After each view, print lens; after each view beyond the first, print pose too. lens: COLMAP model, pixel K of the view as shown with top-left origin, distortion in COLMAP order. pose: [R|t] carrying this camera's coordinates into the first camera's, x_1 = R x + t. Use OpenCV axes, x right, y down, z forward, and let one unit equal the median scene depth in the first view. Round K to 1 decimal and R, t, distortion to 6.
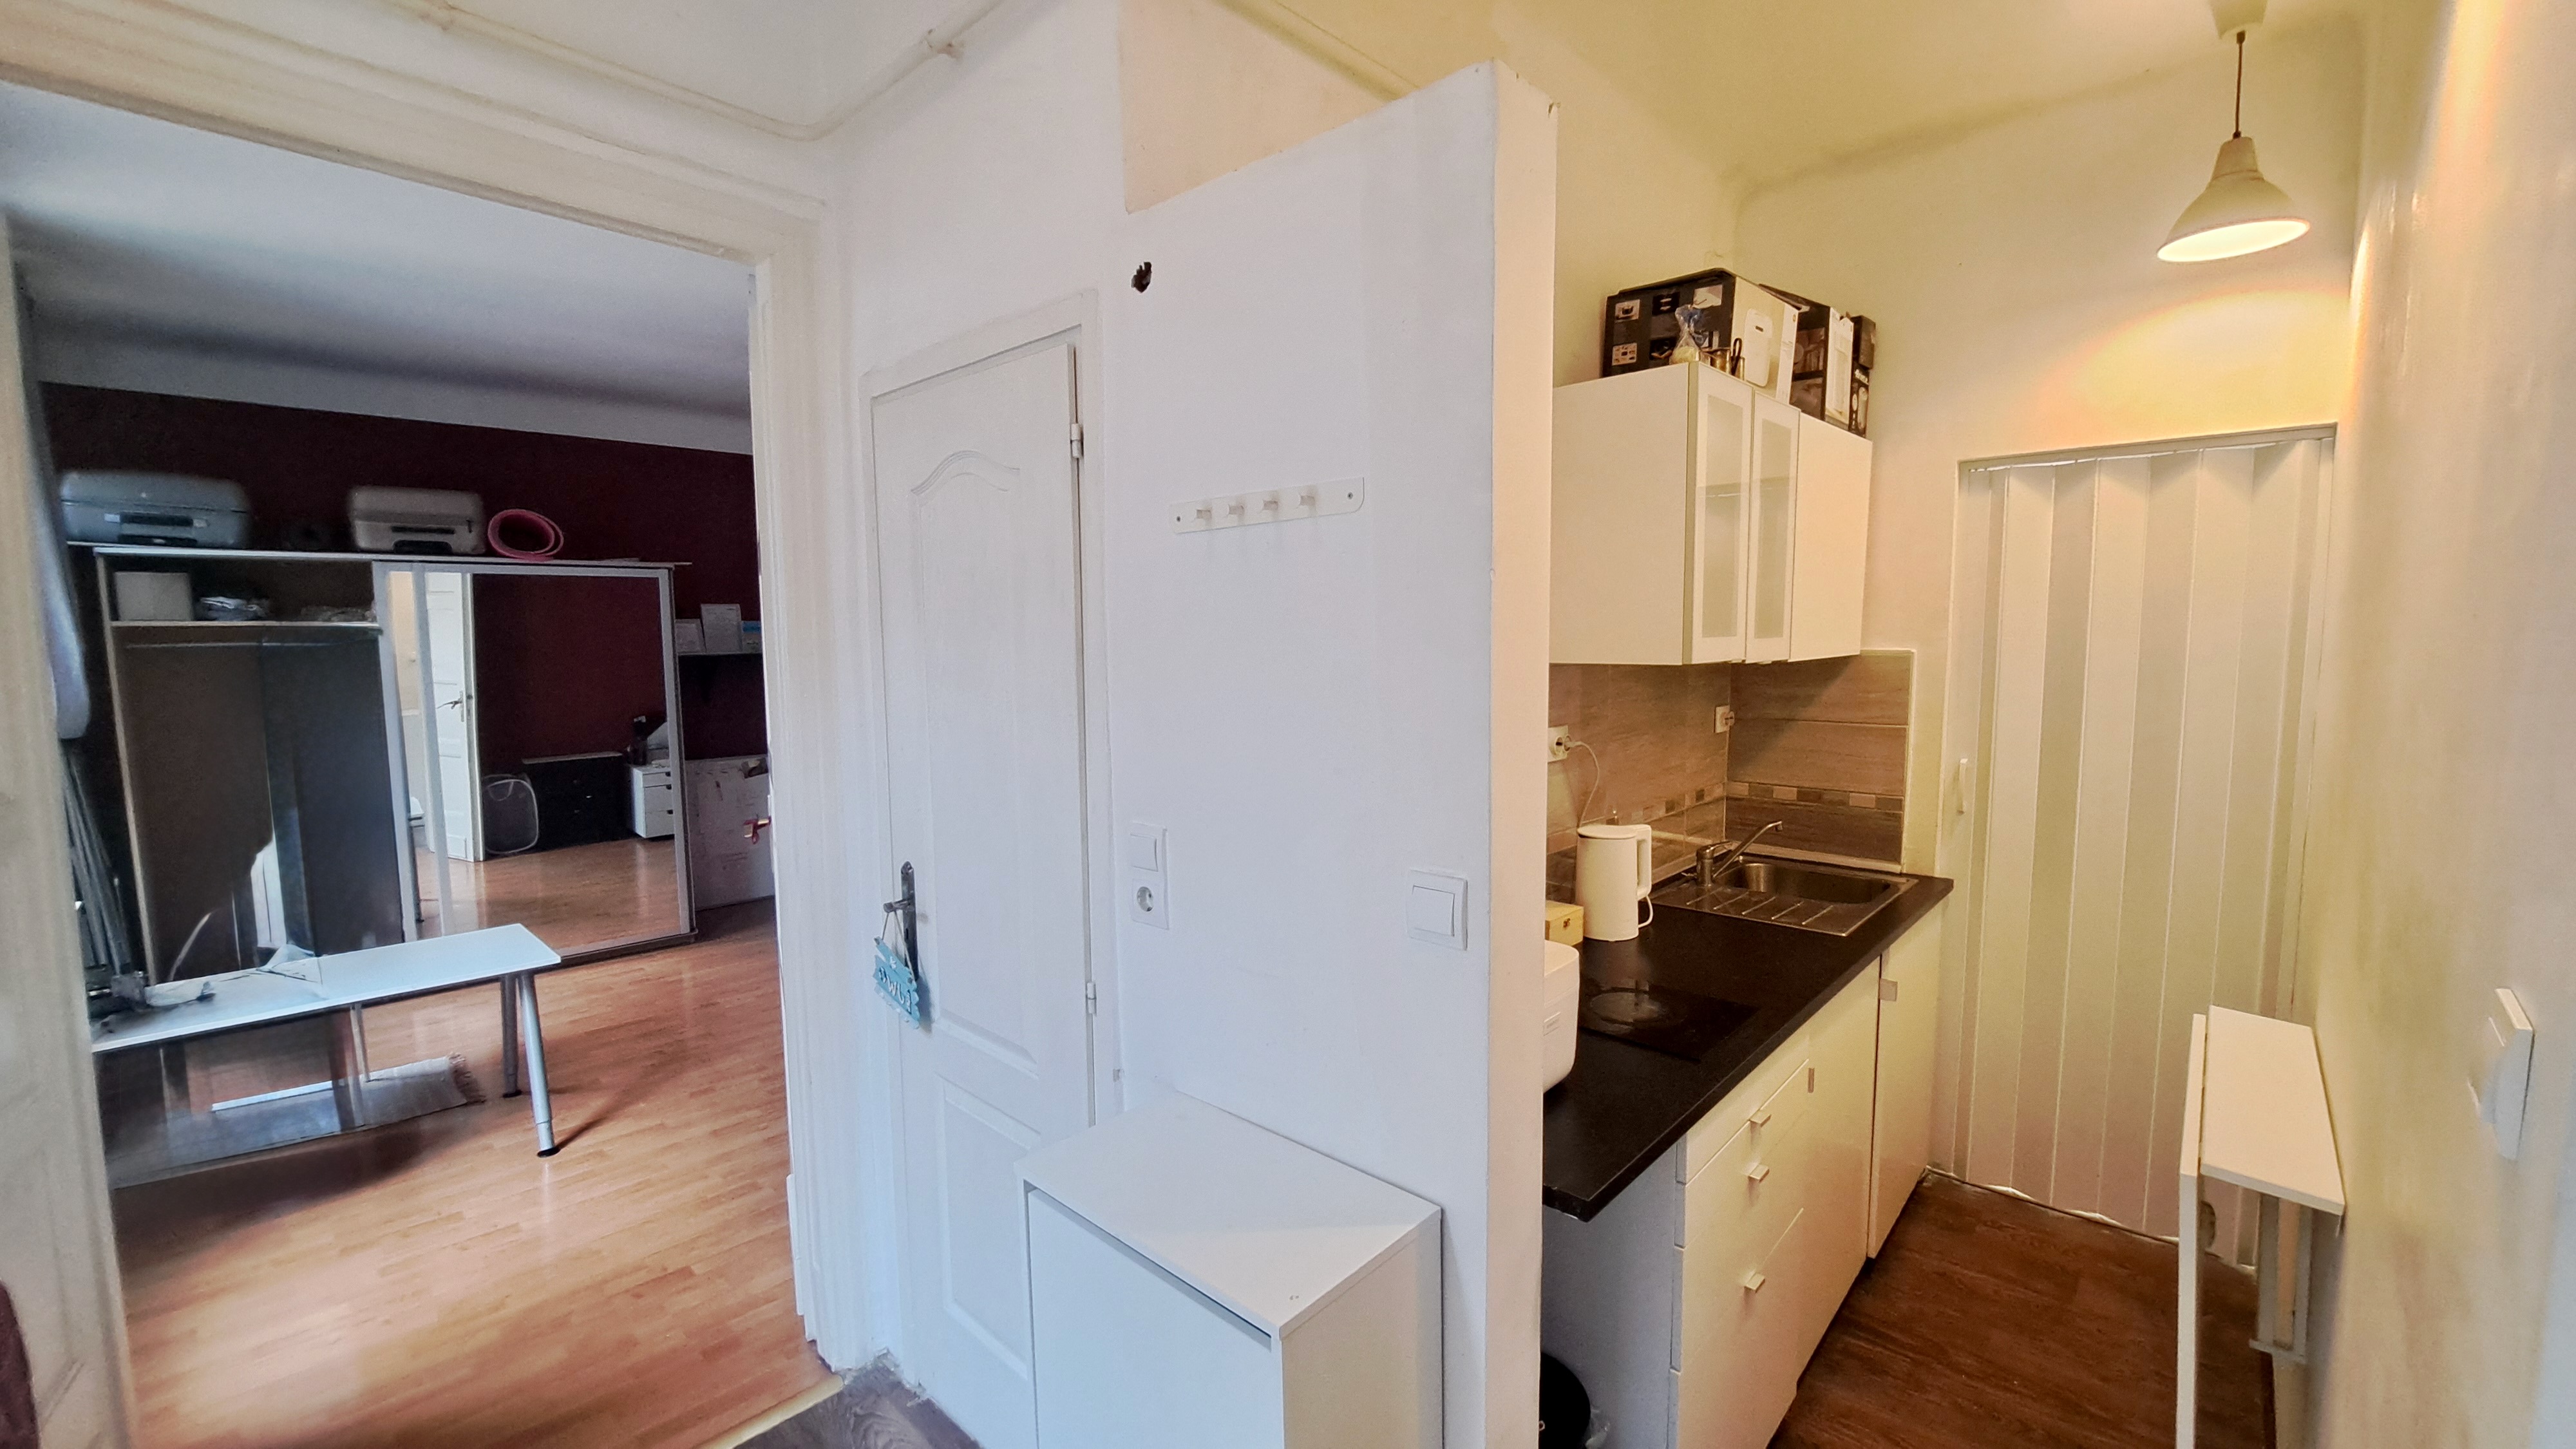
lens RADIAL K [[1027.4, 0, 1282.3], [0, 1027.4, 722.9], [0, 0, 1]] dist [-0.019045, 0.000540]
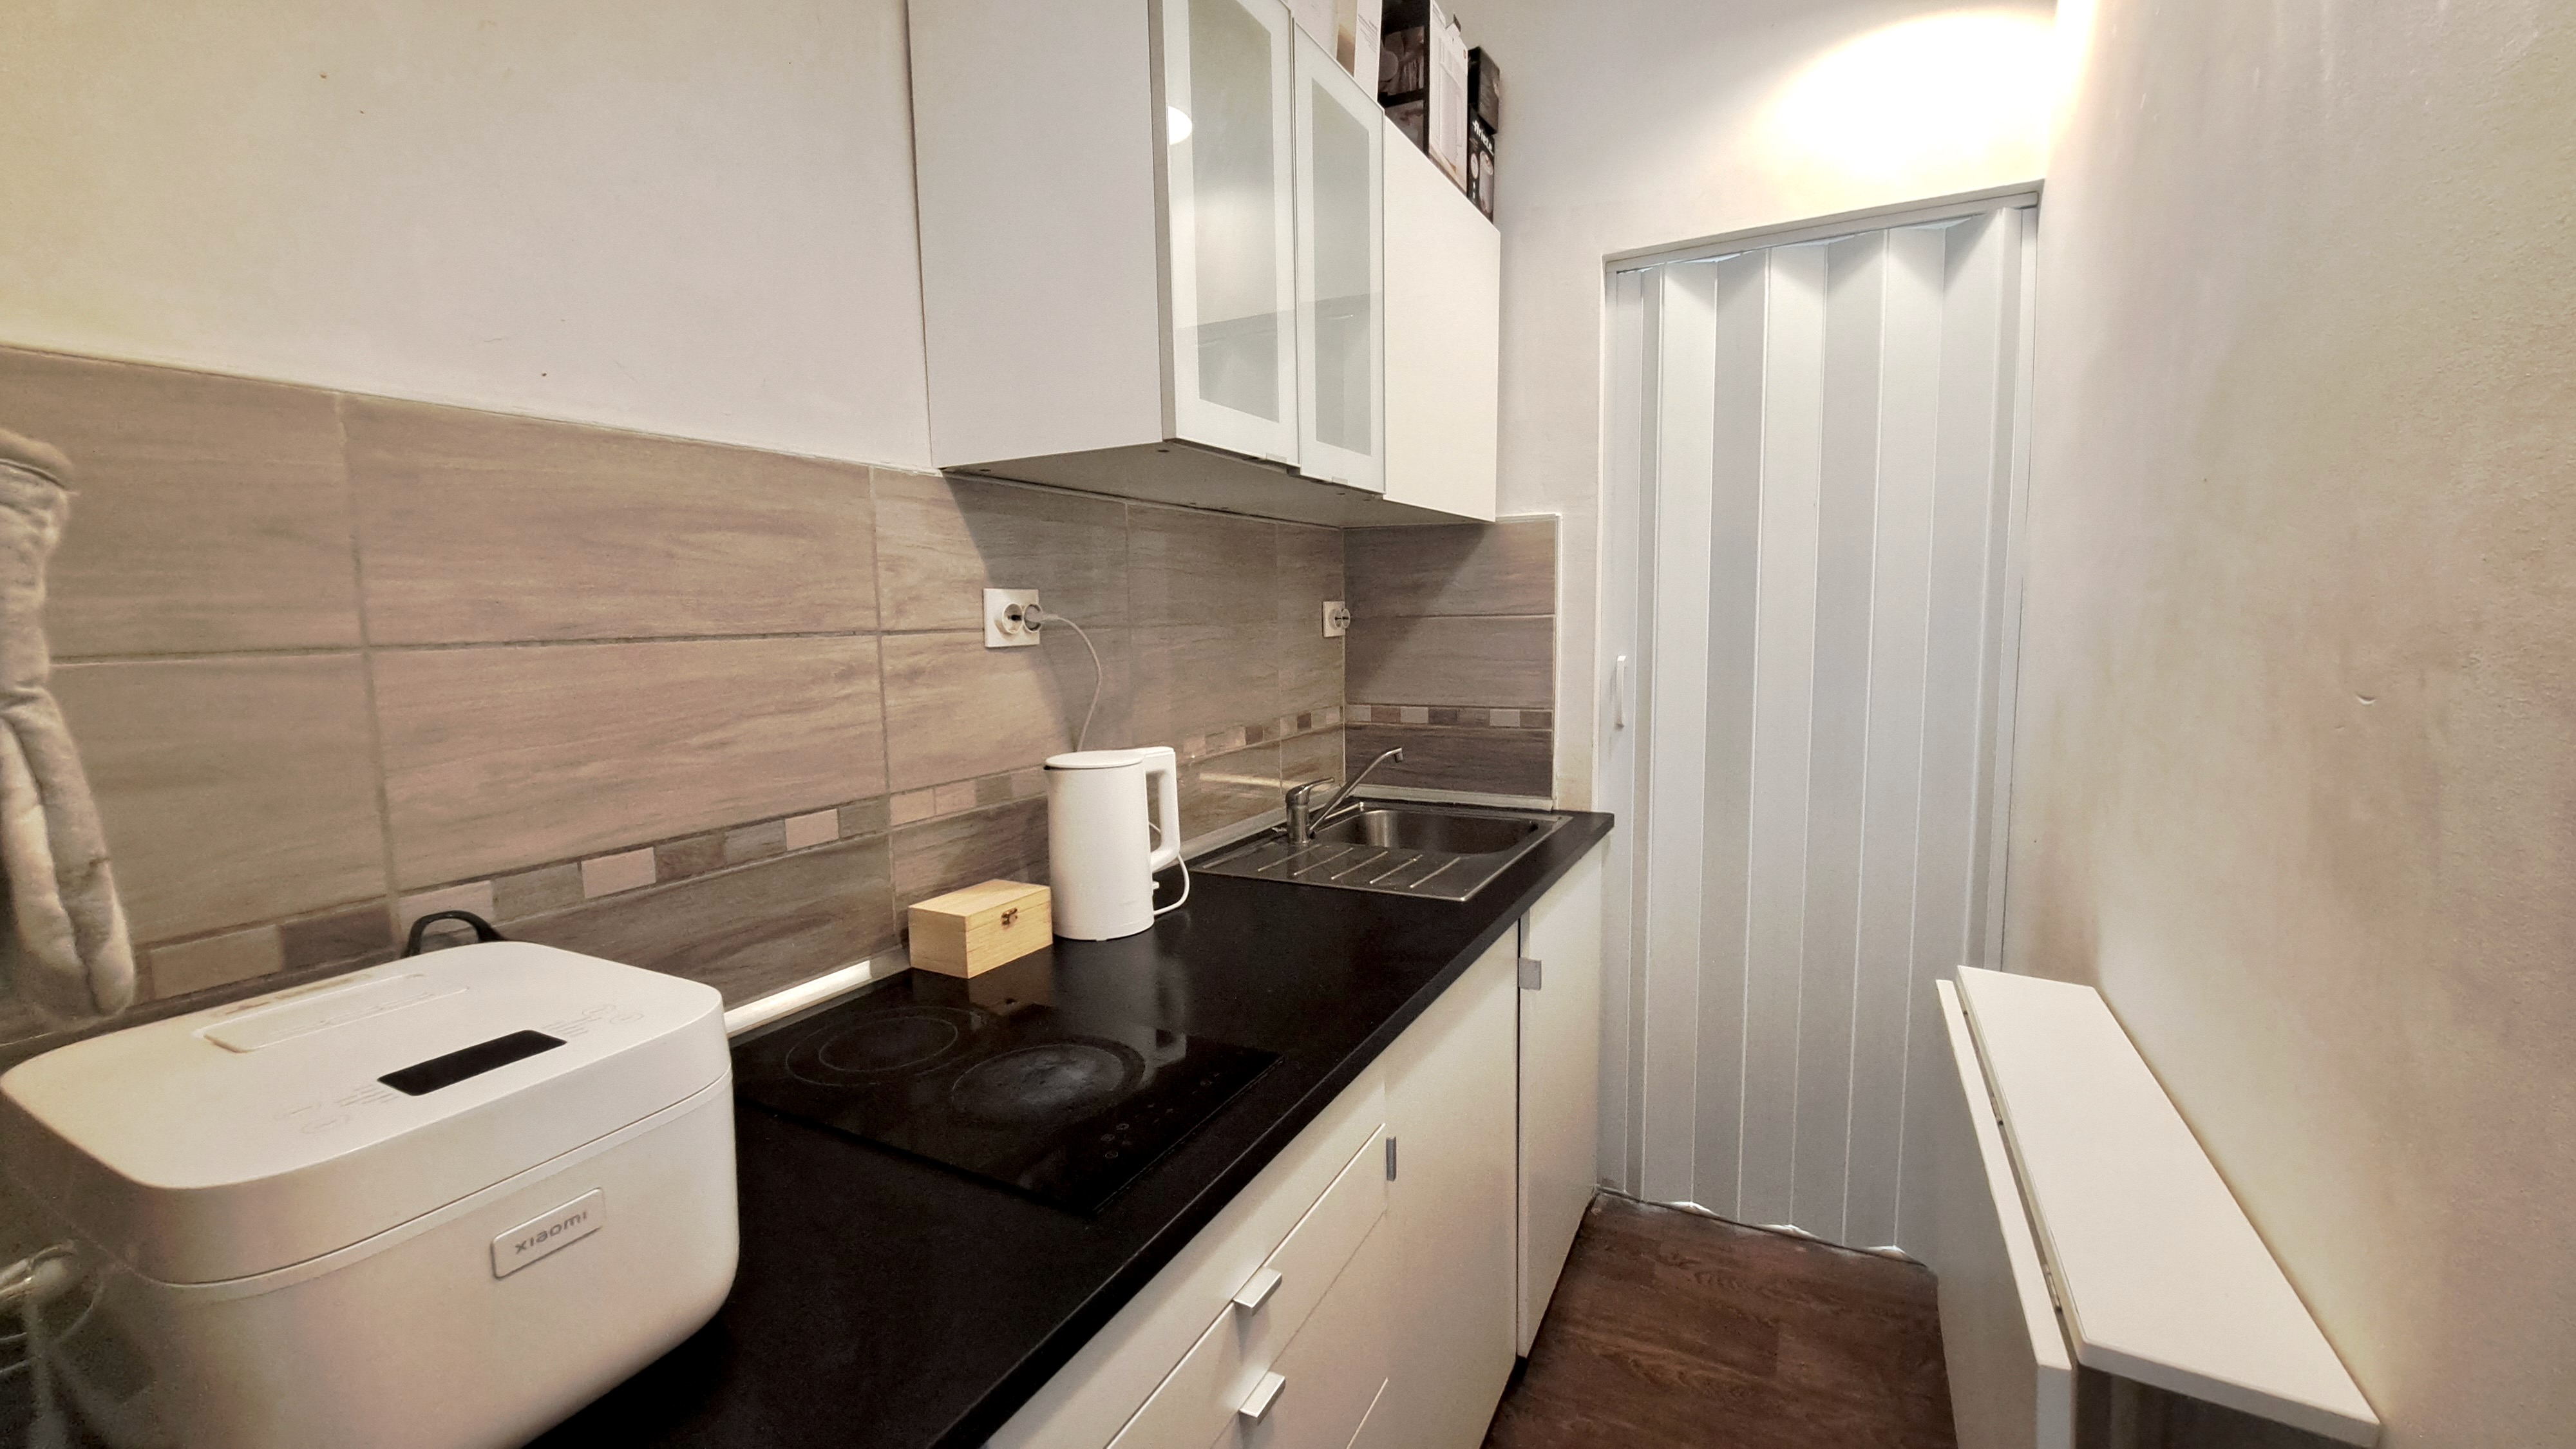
lens RADIAL K [[1027.4, 0, 1292.9], [0, 1027.4, 727.3], [0, 0, 1]] dist [-0.019045, 0.000540]
pose [[0.963195, -0.037475, 0.266179, 0.231161], [0.033632, 0.999254, 0.018981, 0.068510], [-0.266692, -0.009330, 0.963737, 0.333537]]
